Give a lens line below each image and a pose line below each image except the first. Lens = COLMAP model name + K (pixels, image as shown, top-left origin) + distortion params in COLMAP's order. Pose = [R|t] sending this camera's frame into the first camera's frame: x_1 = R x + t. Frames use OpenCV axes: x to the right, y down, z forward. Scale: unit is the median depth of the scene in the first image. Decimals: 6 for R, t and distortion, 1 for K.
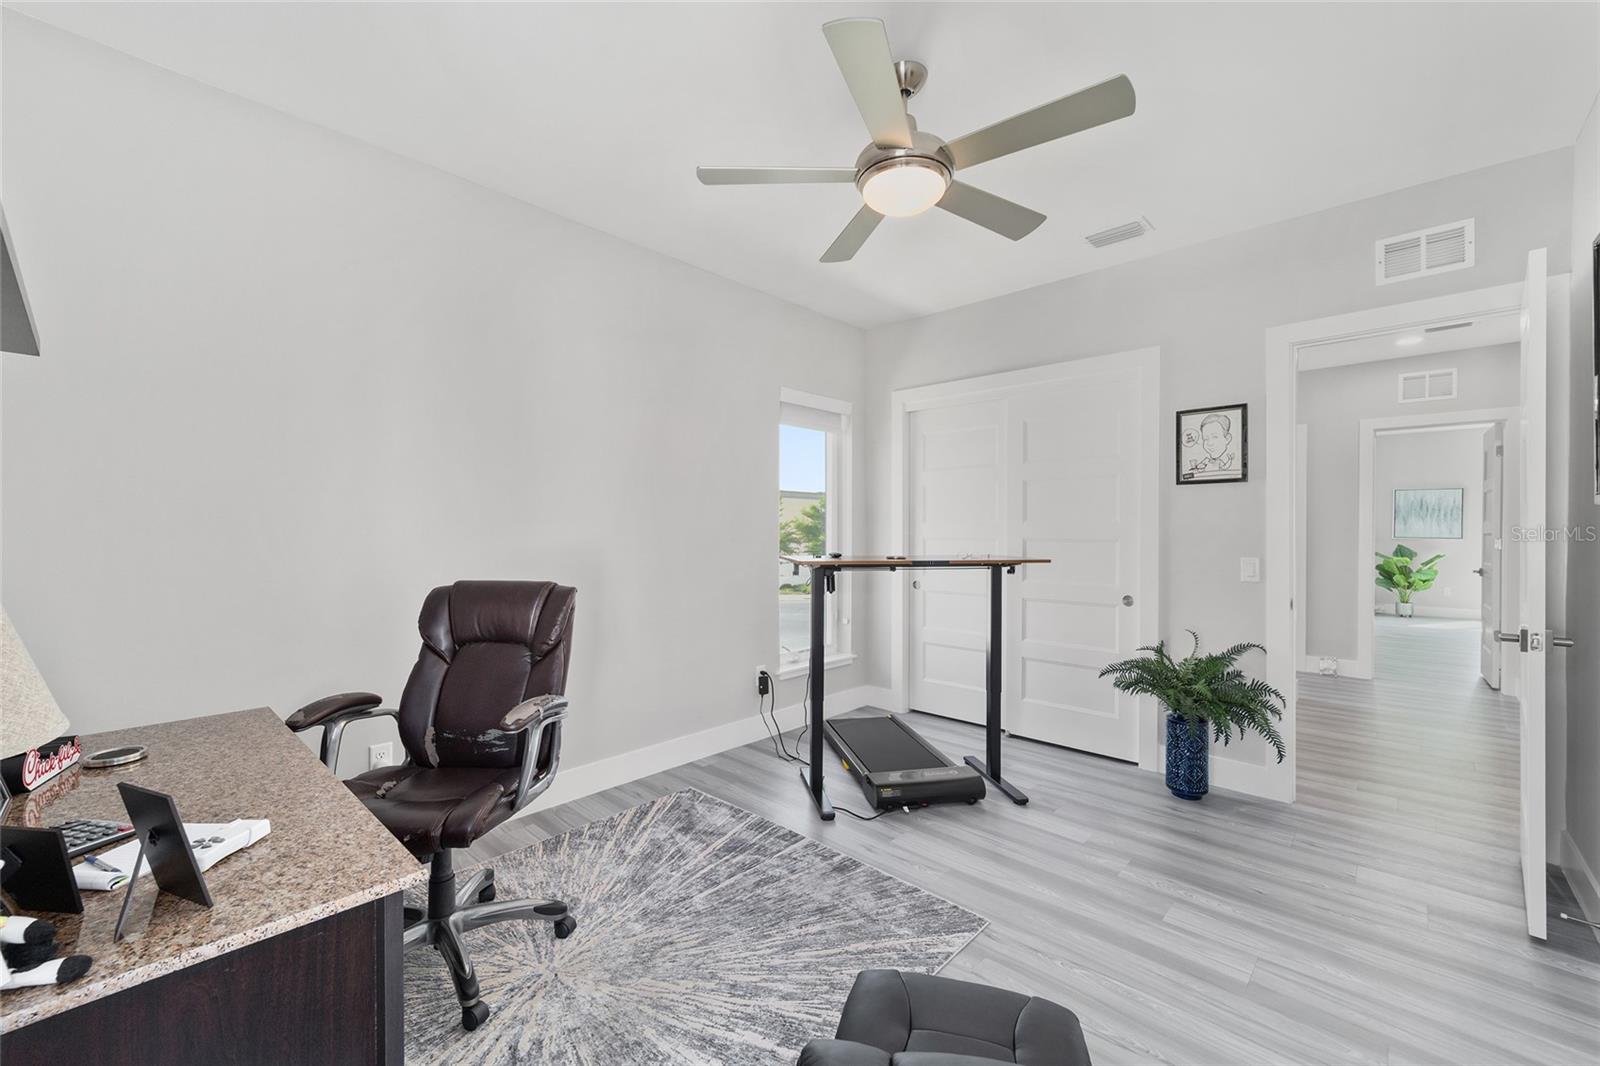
lens RADIAL K [[645.7, 0, 801.8], [0, 645.7, 532.5], [0, 0, 1]] dist [0.002294, -0.002312]
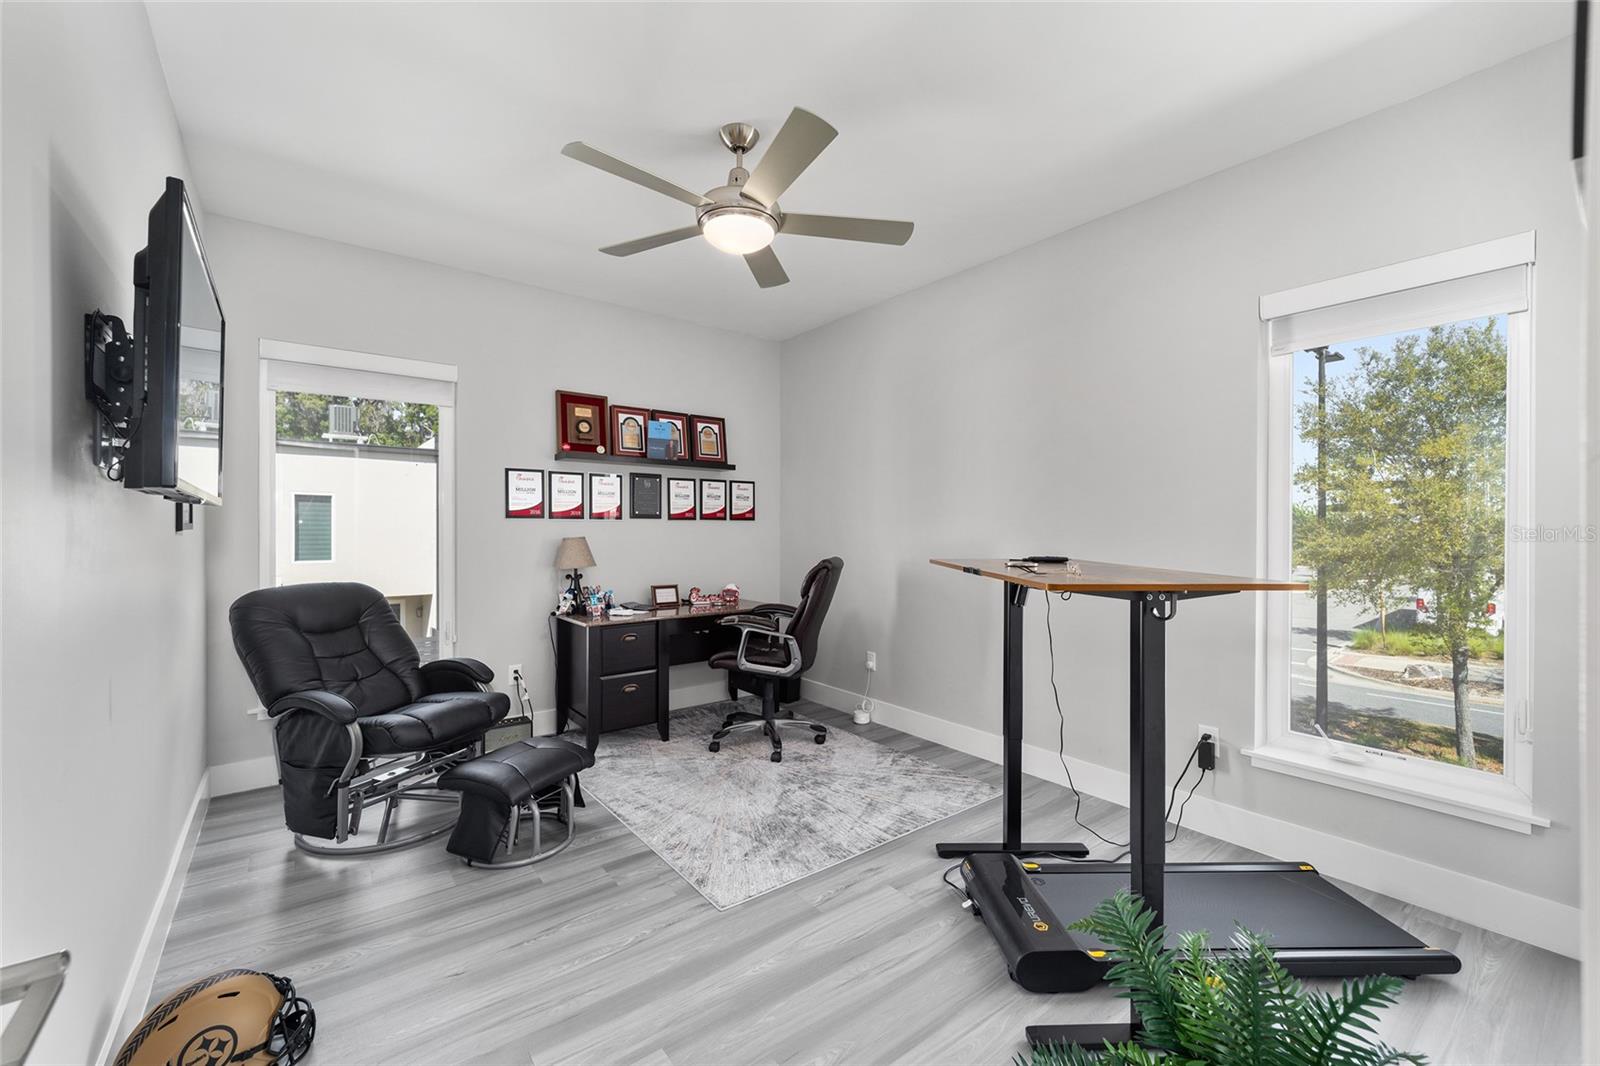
lens RADIAL K [[645.7, 0, 801.4], [0, 645.7, 538.0], [0, 0, 1]] dist [0.002294, -0.002312]
pose [[-0.160796, -0.003174, -0.986983, 1.016679], [-0.009392, 0.999954, -0.001685, 0.016918], [0.986943, 0.008999, -0.160819, 1.025020]]
